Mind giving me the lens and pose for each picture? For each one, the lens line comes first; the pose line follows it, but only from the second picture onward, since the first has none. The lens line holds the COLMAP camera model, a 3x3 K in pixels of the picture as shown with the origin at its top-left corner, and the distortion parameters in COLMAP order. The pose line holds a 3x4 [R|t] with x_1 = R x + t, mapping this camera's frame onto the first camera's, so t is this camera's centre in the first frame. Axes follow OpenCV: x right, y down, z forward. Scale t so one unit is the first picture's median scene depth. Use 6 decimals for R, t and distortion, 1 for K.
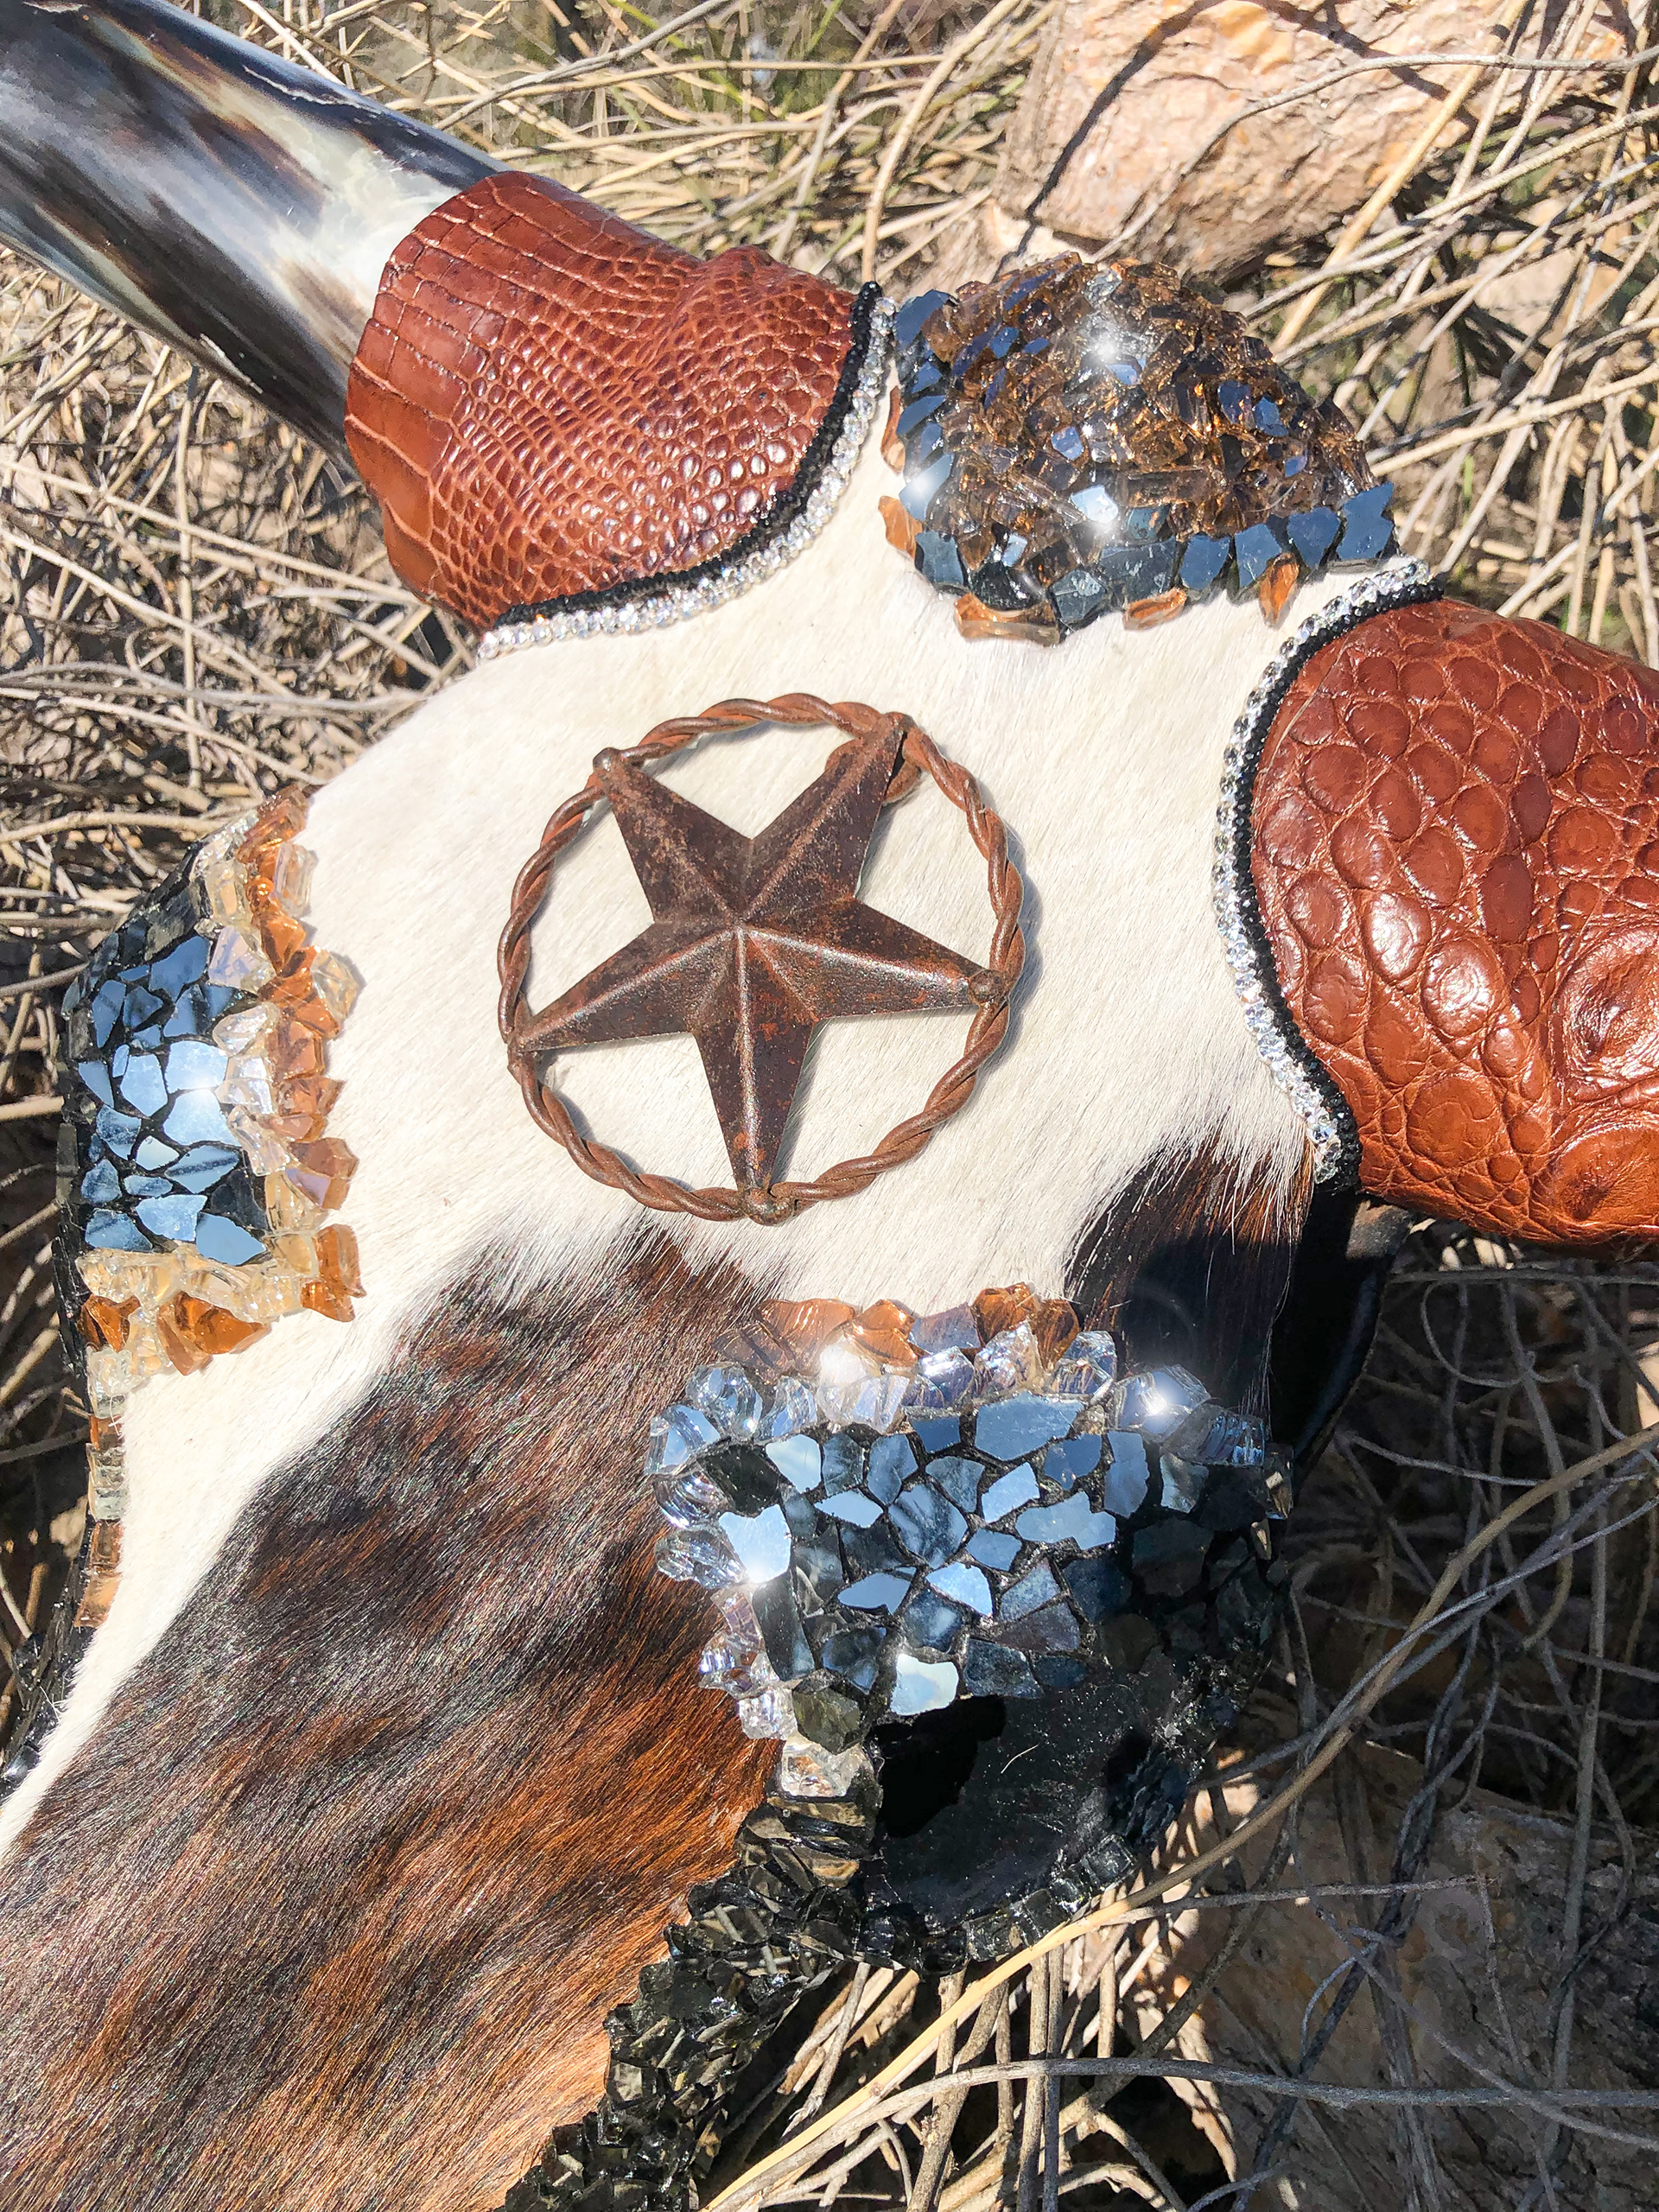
lens RADIAL K [[1807.7, 0, 829.5], [0, 1807.7, 1106.0], [0, 0, 1]] dist [0.070941, -0.127283]
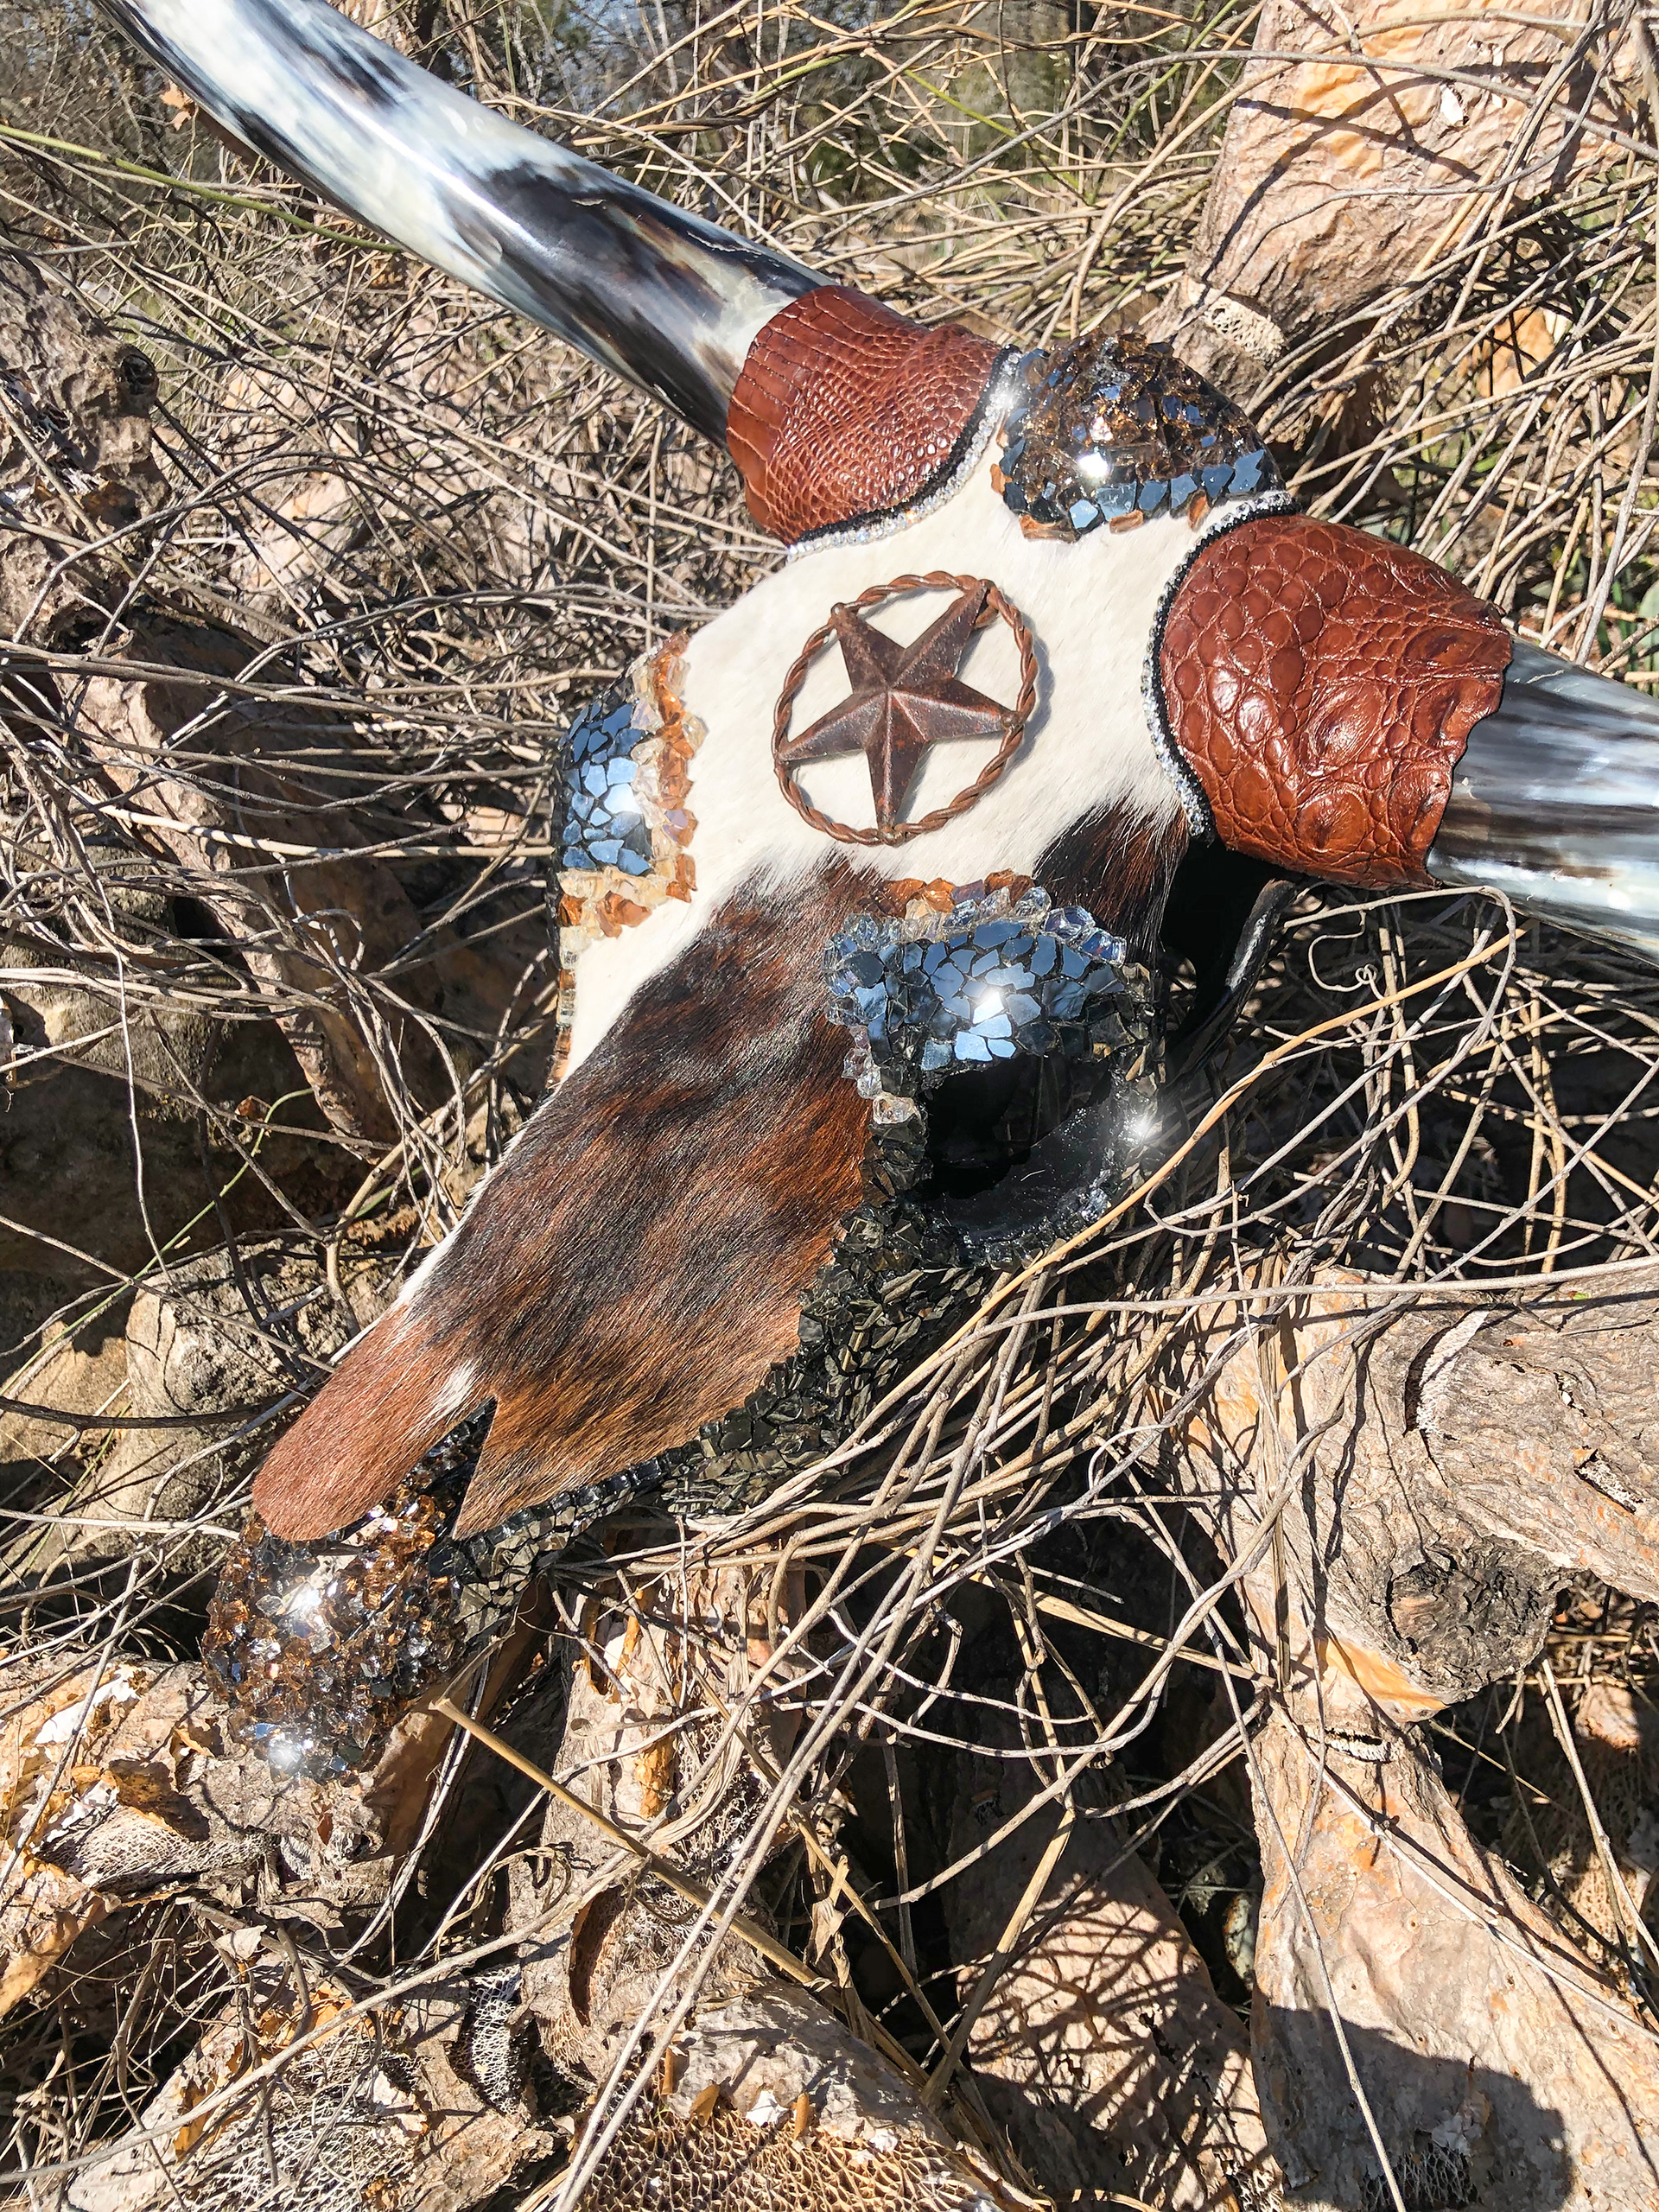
lens RADIAL K [[1807.7, 0, 829.5], [0, 1807.7, 1106.0], [0, 0, 1]] dist [0.070941, -0.127283]
pose [[0.967268, 0.064482, -0.245428, 0.372020], [-0.065553, 0.997842, 0.003811, 0.322646], [0.245144, 0.012402, 0.969407, -0.832042]]
